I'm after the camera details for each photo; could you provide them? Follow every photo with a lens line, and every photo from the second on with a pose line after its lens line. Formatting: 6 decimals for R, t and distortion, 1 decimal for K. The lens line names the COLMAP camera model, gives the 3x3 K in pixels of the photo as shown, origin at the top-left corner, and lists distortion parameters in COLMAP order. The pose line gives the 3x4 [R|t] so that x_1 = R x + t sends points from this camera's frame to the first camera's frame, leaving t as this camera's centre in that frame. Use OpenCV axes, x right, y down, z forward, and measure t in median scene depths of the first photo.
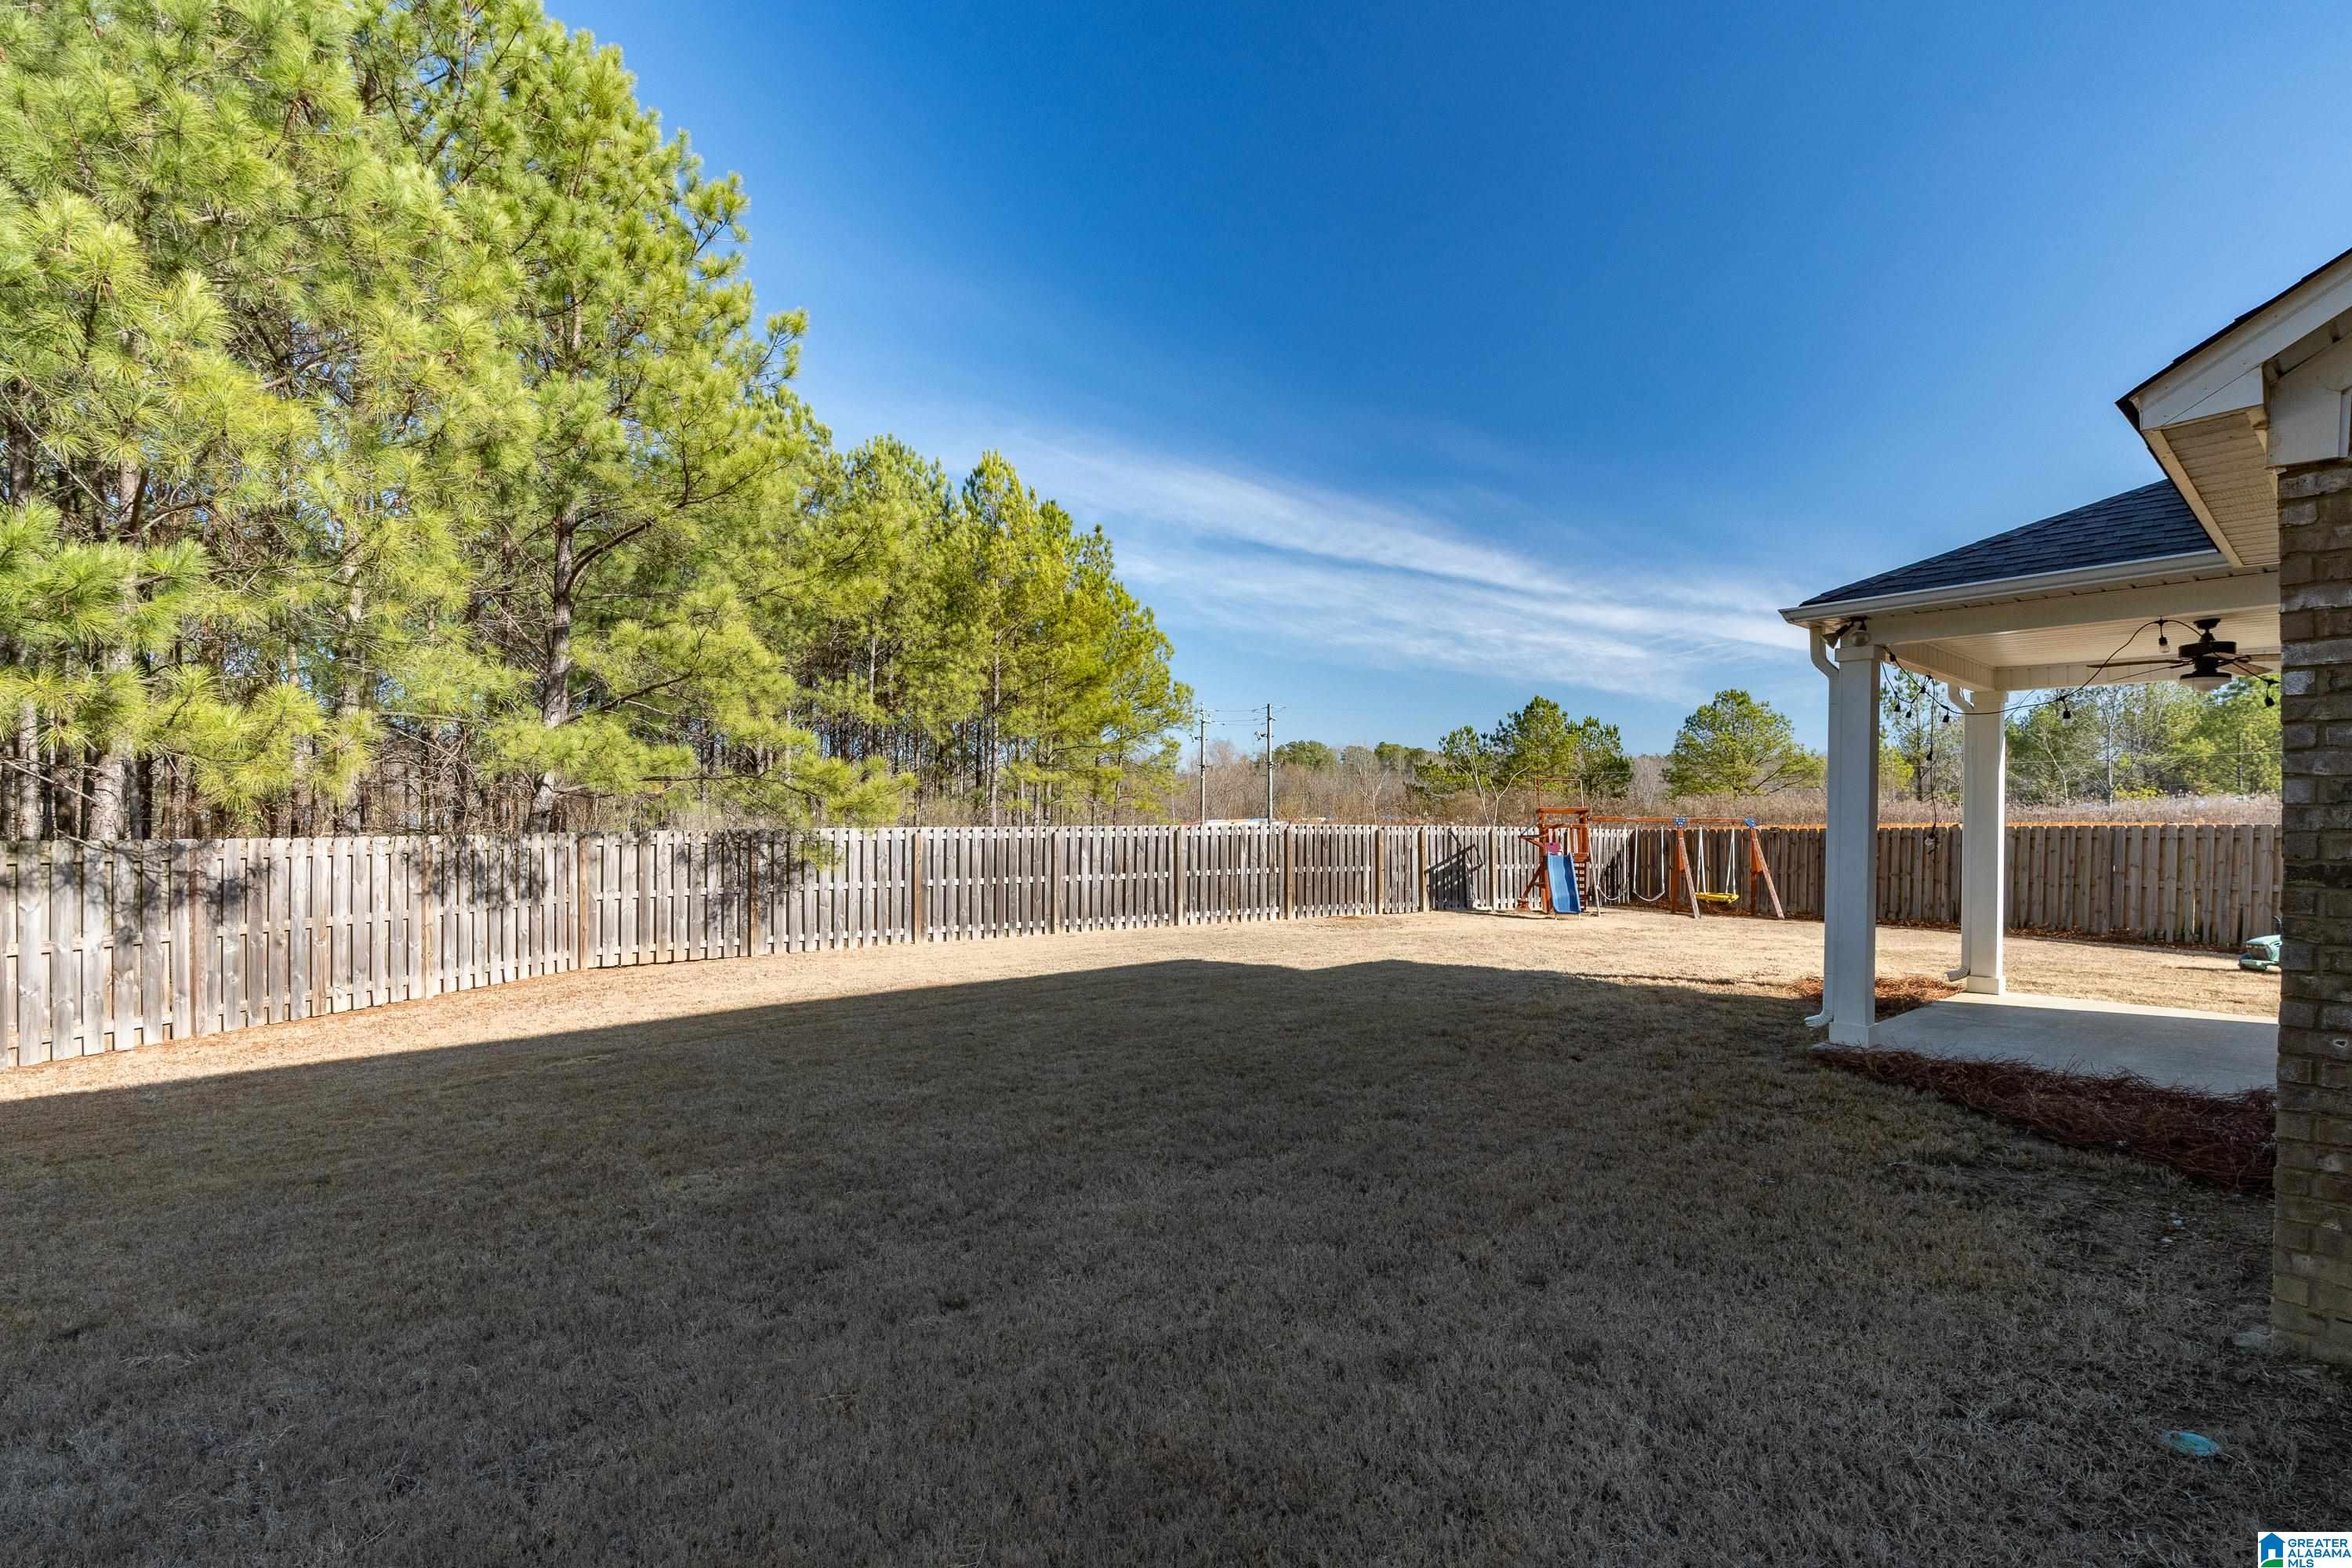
lens RADIAL K [[1069.3, 0, 1148.0], [0, 1069.3, 887.0], [0, 0, 1]] dist [-0.004899, -0.000239]
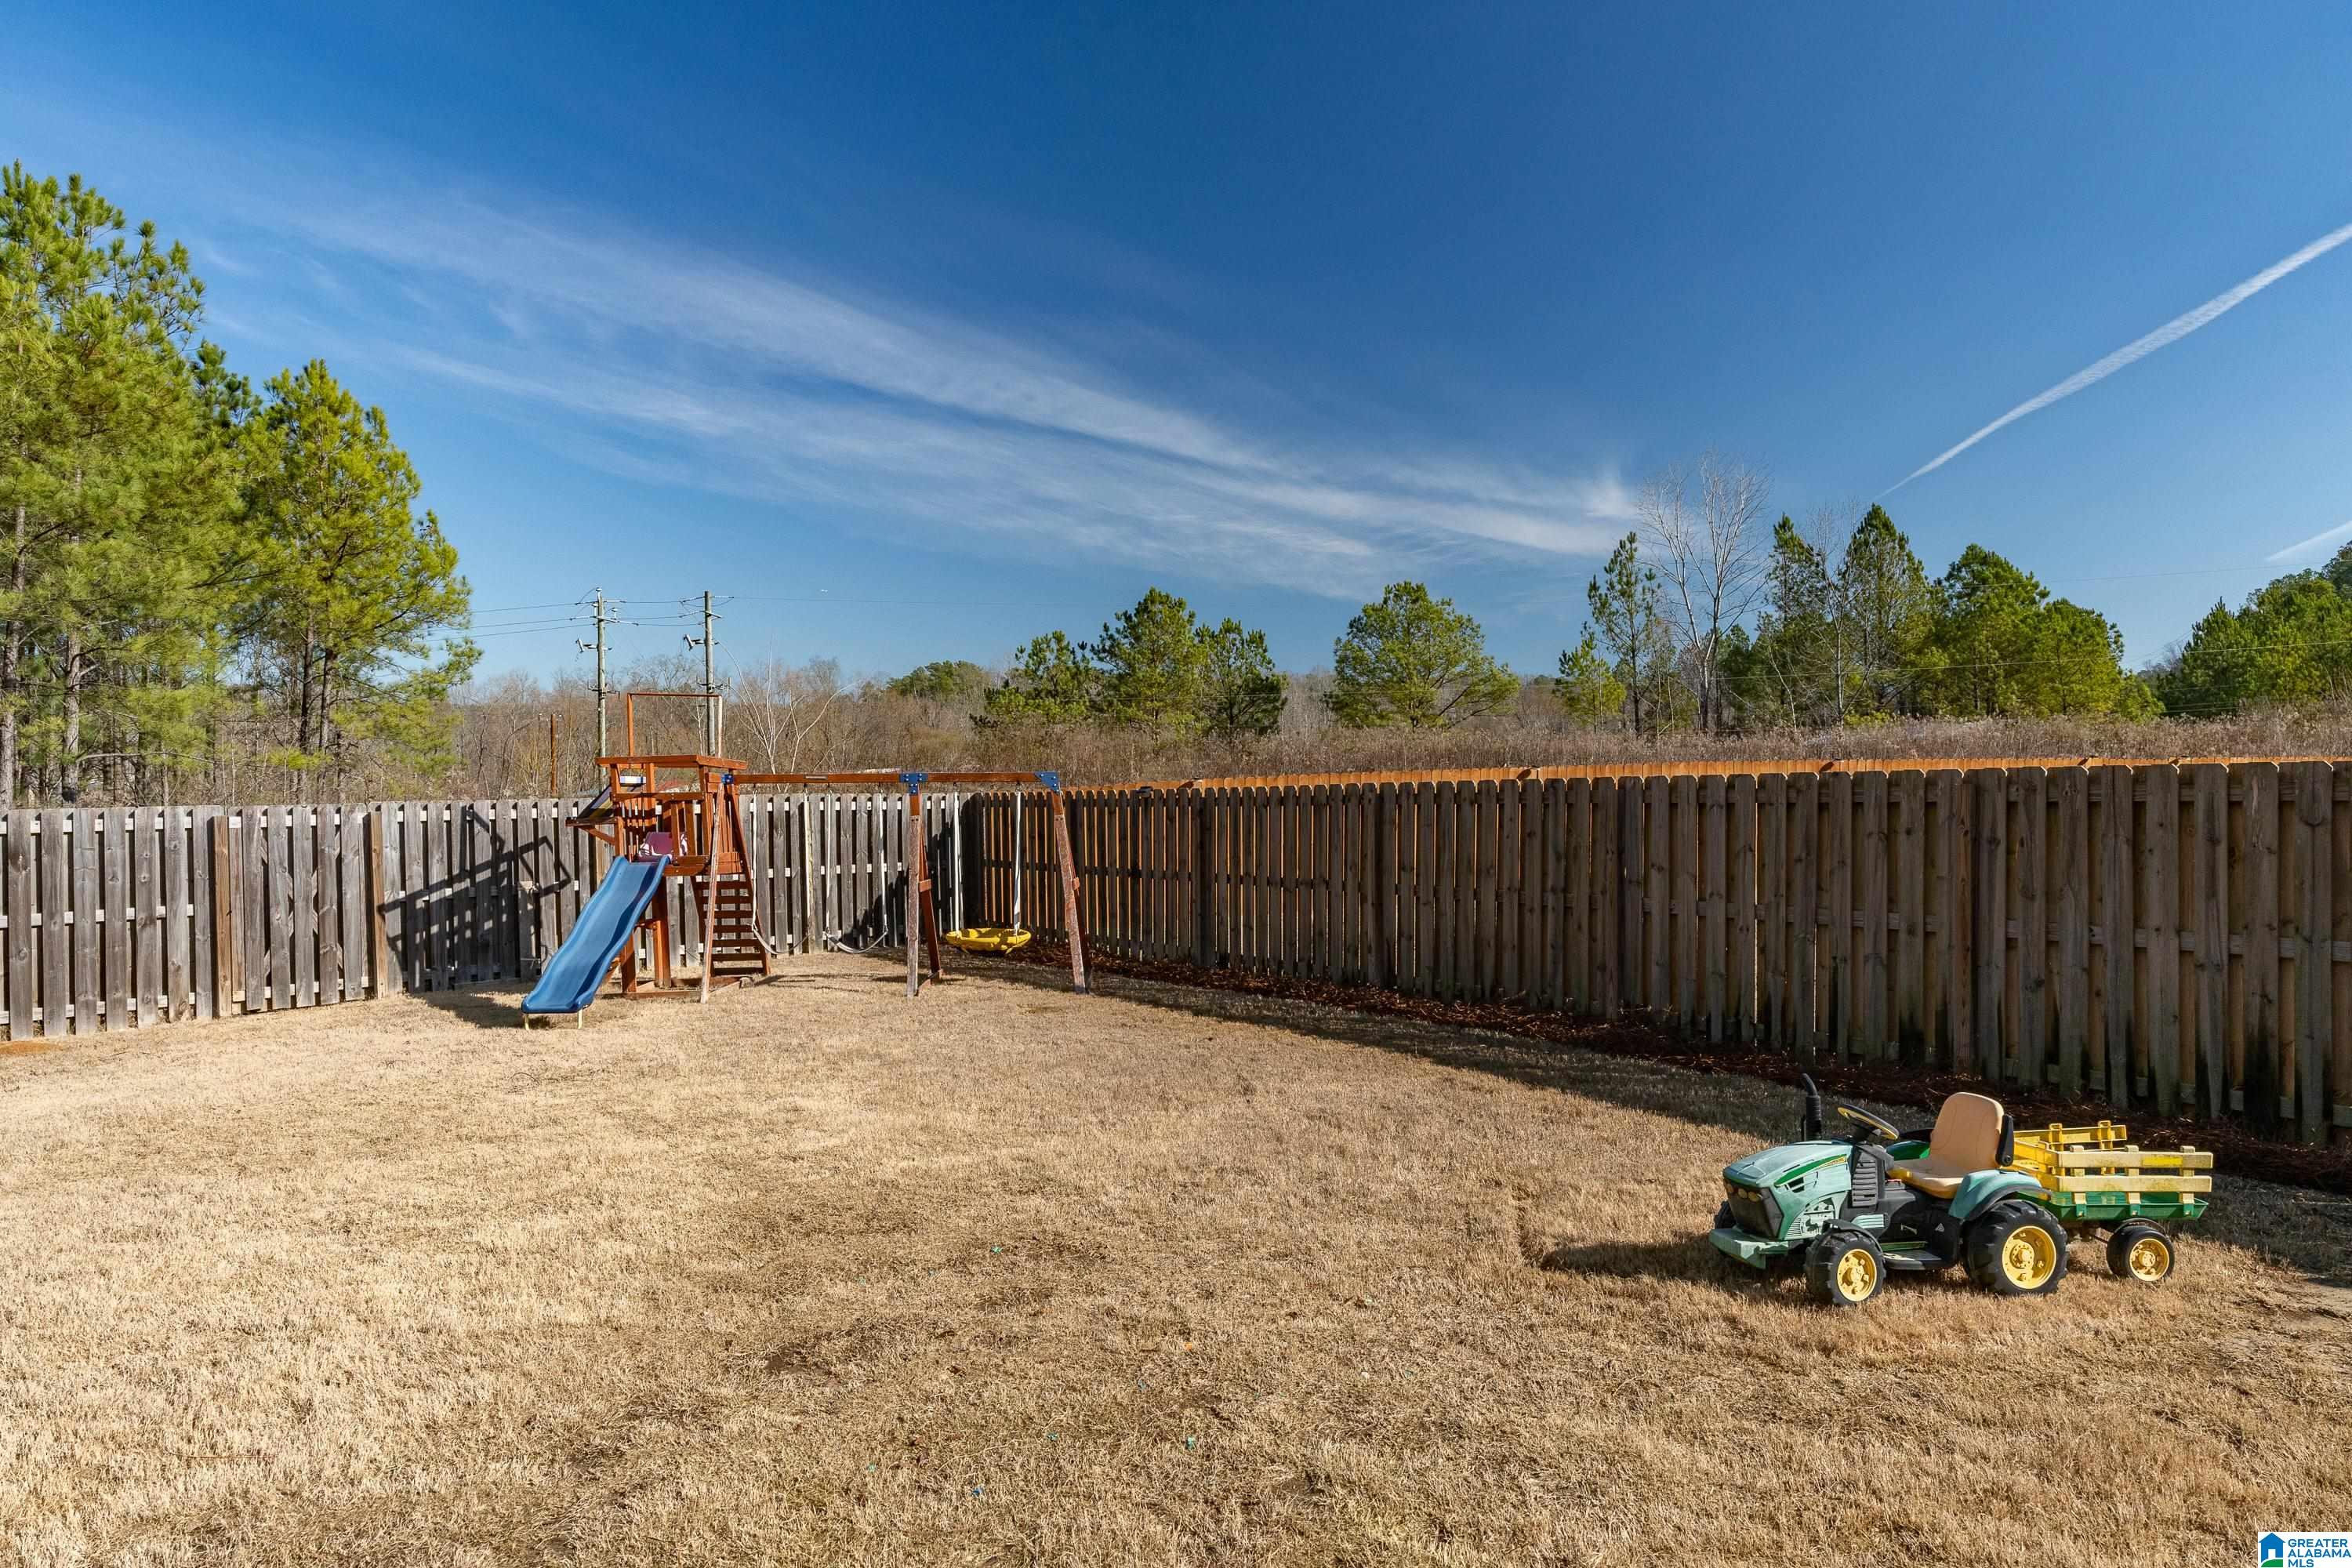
lens RADIAL K [[1427.9, 0, 1177.1], [0, 1427.9, 776.4], [0, 0, 1]] dist [0.003522, -0.002507]
pose [[0.962705, -0.022077, 0.269649, 0.127067], [0.037357, 0.997965, -0.051669, -0.007625], [-0.267960, 0.059815, 0.961571, 0.105037]]
